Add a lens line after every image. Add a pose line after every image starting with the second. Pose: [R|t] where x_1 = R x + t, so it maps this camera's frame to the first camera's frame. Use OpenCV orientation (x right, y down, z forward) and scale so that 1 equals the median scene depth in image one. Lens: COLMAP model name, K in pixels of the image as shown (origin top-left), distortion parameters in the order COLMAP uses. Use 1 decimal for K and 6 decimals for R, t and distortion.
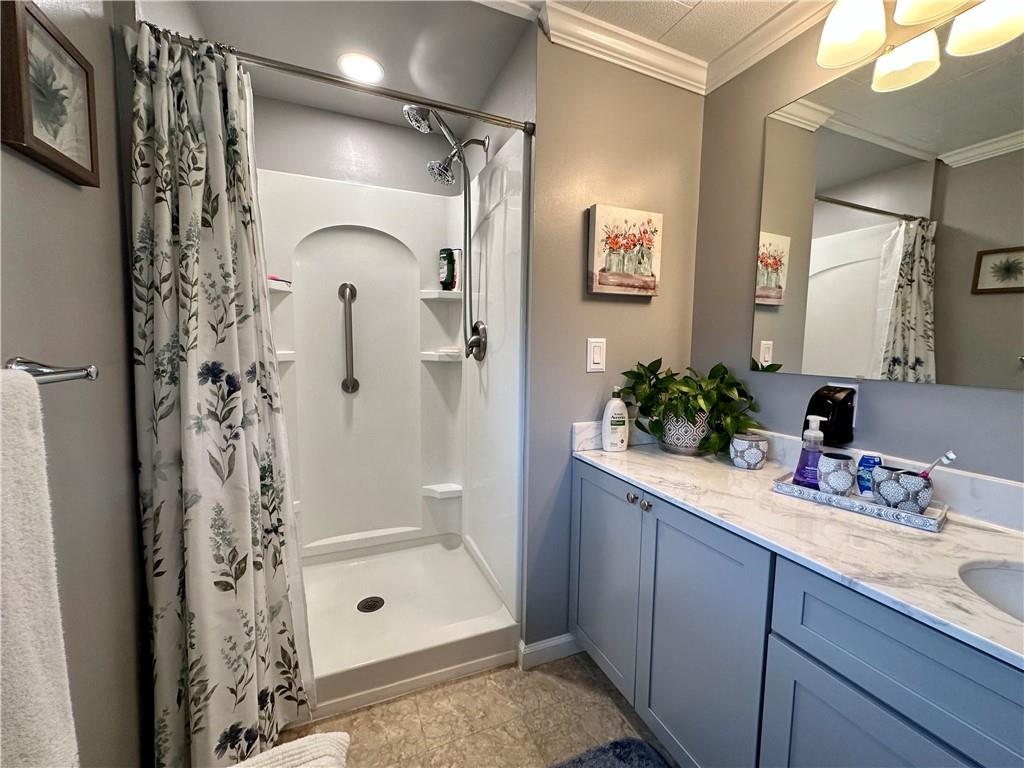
lens RADIAL K [[408.1, 0, 510.7], [0, 408.1, 383.9], [0, 0, 1]] dist [-0.004382, 0.000517]
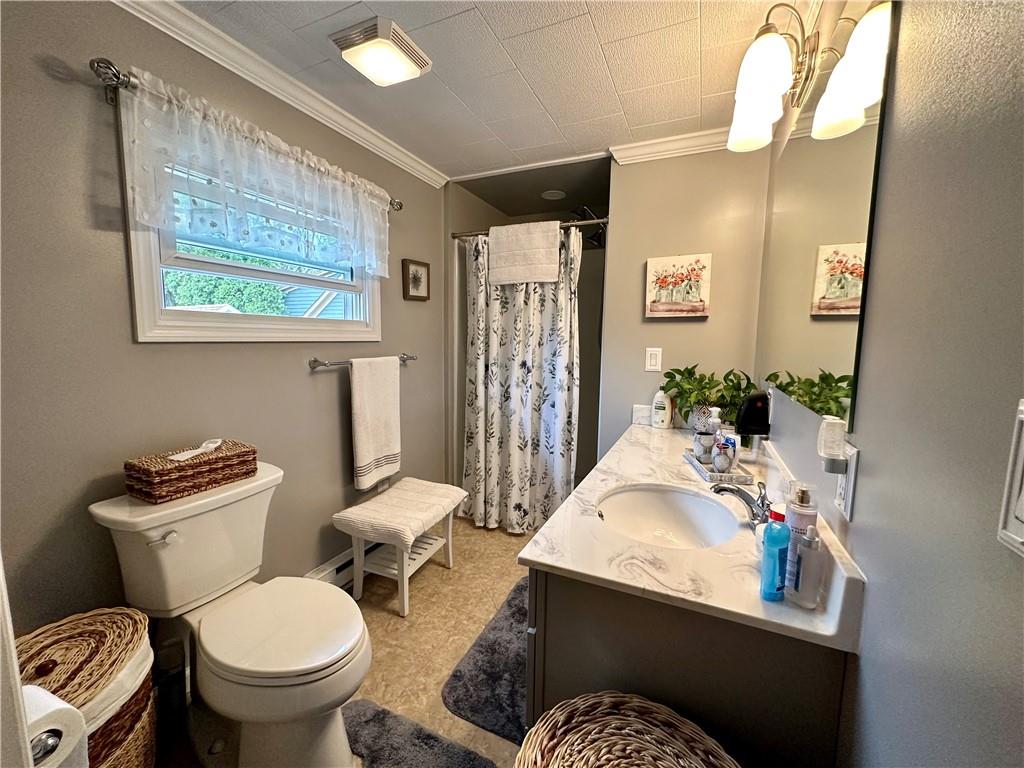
lens RADIAL K [[408.1, 0, 514.8], [0, 408.1, 384.6], [0, 0, 1]] dist [-0.004382, 0.000517]
pose [[0.666579, 0.077222, -0.741424, 0.965273], [-0.081403, 0.996212, 0.030573, 0.011958], [0.740976, 0.039974, 0.670340, -0.323457]]
